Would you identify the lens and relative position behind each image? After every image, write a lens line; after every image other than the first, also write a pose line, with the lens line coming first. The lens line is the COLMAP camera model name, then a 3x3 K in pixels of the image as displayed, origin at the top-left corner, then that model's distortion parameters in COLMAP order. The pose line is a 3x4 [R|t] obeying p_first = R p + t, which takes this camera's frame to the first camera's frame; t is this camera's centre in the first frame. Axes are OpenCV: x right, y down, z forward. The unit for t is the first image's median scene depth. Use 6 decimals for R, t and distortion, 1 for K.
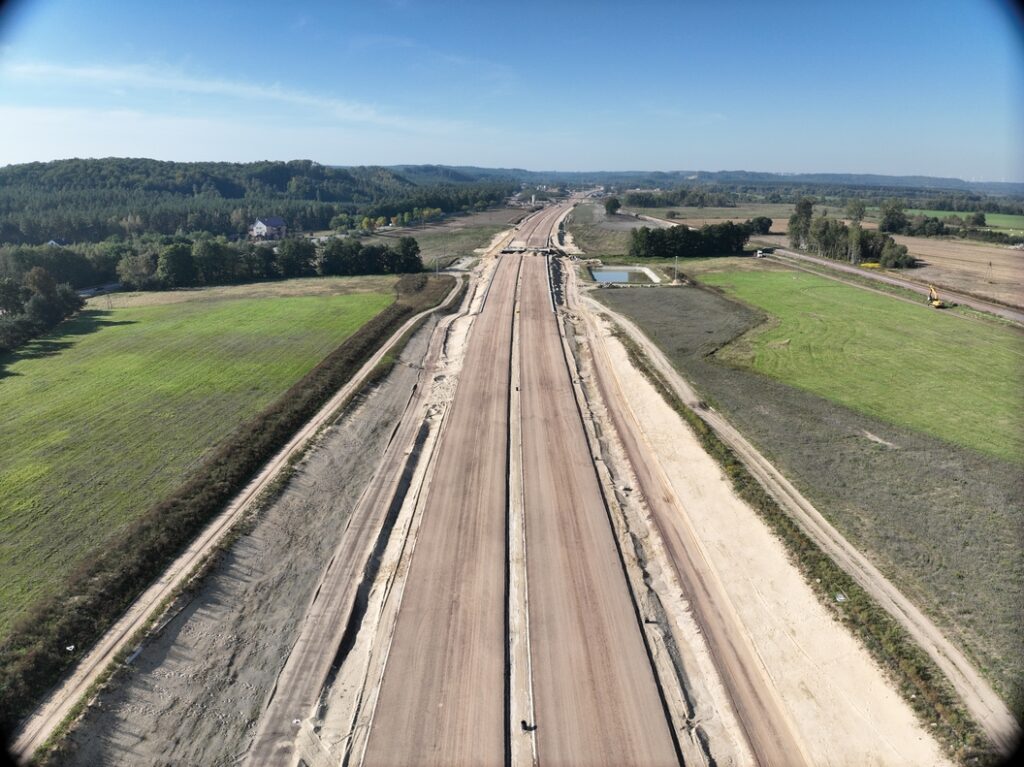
lens RADIAL K [[713.8, 0, 512.0], [0, 713.8, 383.5], [0, 0, 1]] dist [-0.114112, -0.002776]
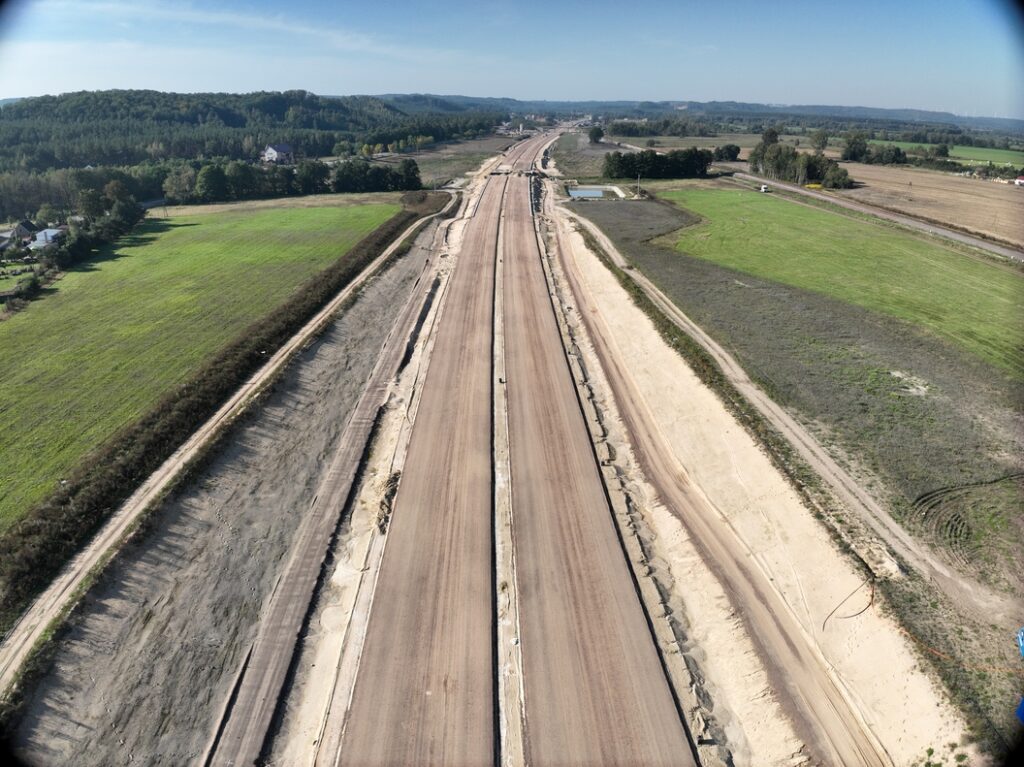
lens RADIAL K [[713.8, 0, 512.0], [0, 713.8, 383.5], [0, 0, 1]] dist [-0.114112, -0.002776]
pose [[0.999893, -0.002740, 0.014383, 0.004768], [0.001404, 0.995751, 0.092076, 0.069536], [-0.014574, -0.092046, 0.995648, -0.238265]]
